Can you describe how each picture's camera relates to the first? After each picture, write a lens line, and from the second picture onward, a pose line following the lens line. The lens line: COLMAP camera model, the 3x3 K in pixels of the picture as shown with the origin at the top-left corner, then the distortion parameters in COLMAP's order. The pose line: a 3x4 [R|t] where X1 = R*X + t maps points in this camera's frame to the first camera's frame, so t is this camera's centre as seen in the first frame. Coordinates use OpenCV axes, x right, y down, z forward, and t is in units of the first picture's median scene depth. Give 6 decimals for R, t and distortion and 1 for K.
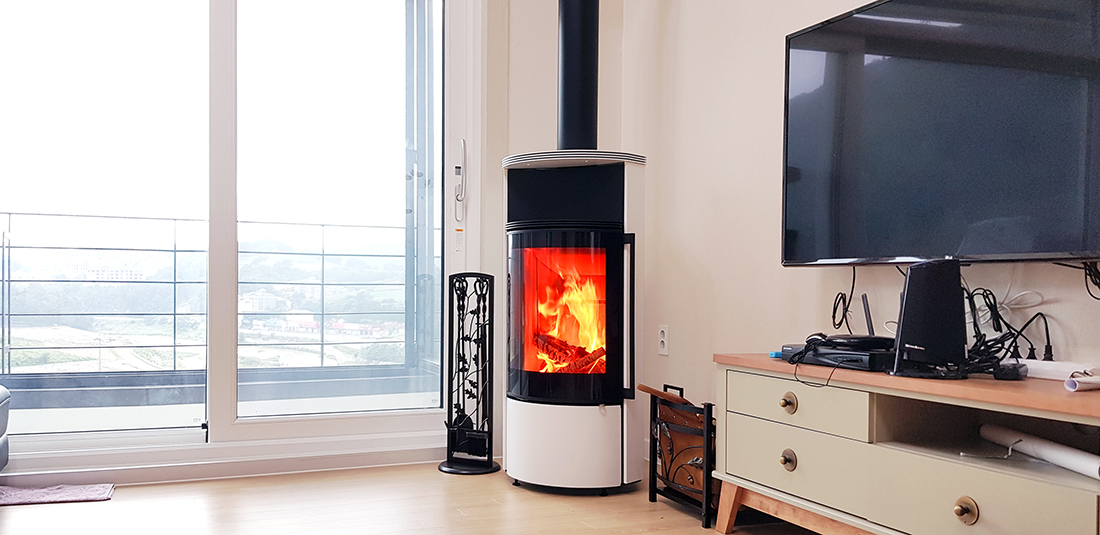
lens RADIAL K [[881.3, 0, 566.8], [0, 881.3, 273.2], [0, 0, 1]] dist [0.012168, -0.051597]
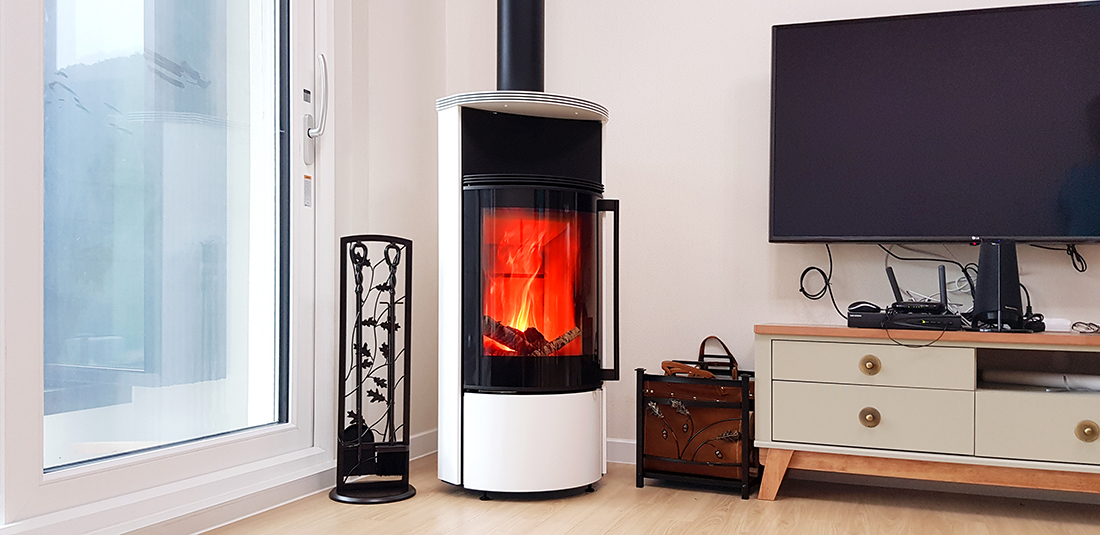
lens RADIAL K [[881.3, 0, 601.7], [0, 881.3, 291.2], [0, 0, 1]] dist [0.012168, -0.051597]
pose [[0.681158, -0.001348, 0.732135, -0.577549], [-0.022330, 0.999495, 0.022616, 0.028280], [-0.731796, -0.031754, 0.680784, 0.373782]]
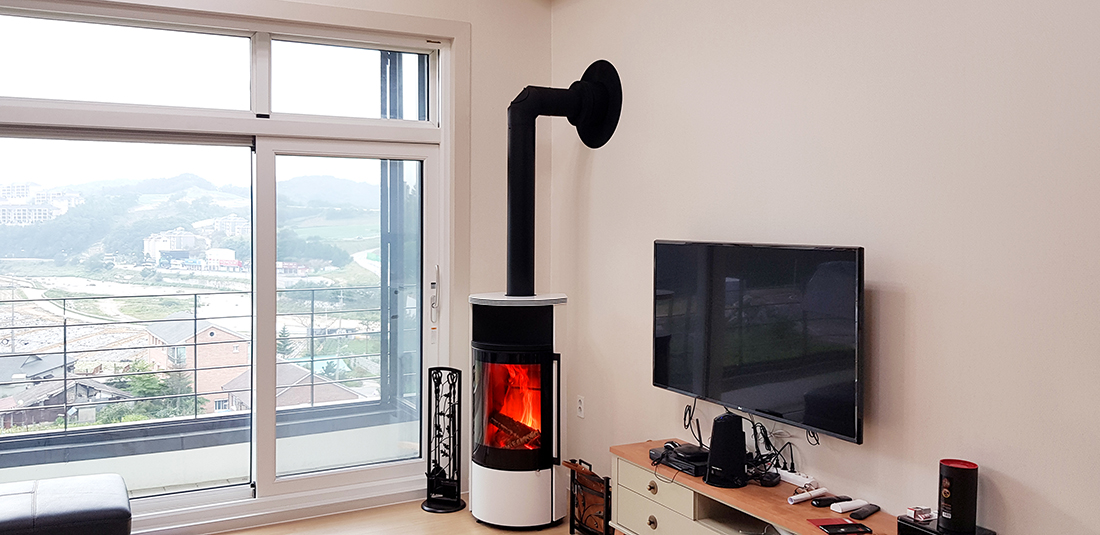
lens RADIAL K [[881.3, 0, 596.0], [0, 881.3, 194.2], [0, 0, 1]] dist [0.012168, -0.051597]
pose [[0.993150, 0.000023, 0.116842, -0.035706], [0.000316, 0.999996, -0.002881, -0.299462], [-0.116842, 0.002898, 0.993146, -0.475994]]
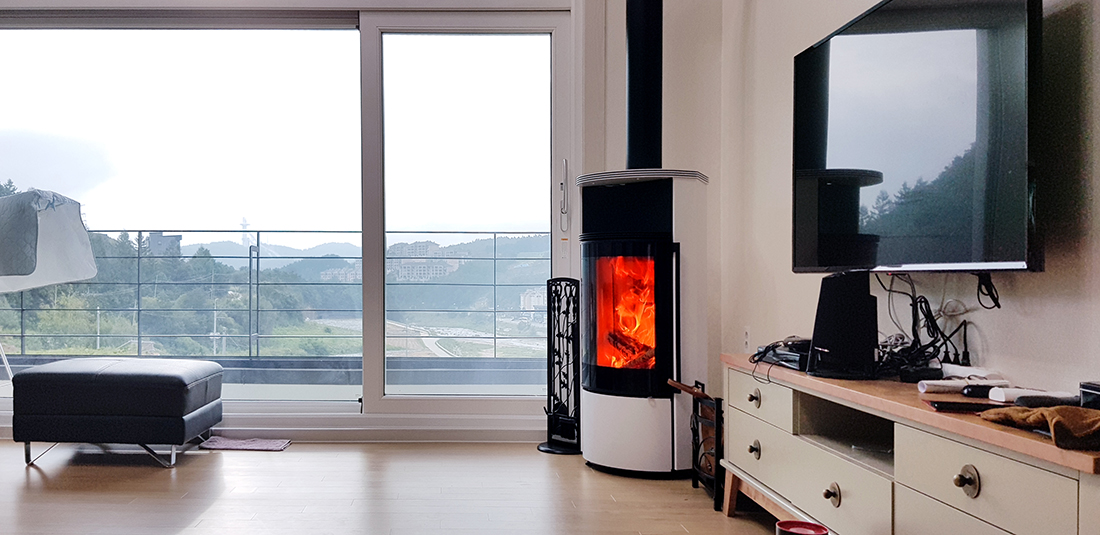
lens RADIAL K [[937.0, 0, 484.5], [0, 937.0, 277.6], [0, 0, 1]] dist [-0.037611, -0.004410]
pose [[0.913862, -0.005843, -0.405983, 0.311382], [0.010789, 0.999893, 0.009896, -0.014273], [0.405882, -0.013423, 0.913827, -0.151111]]
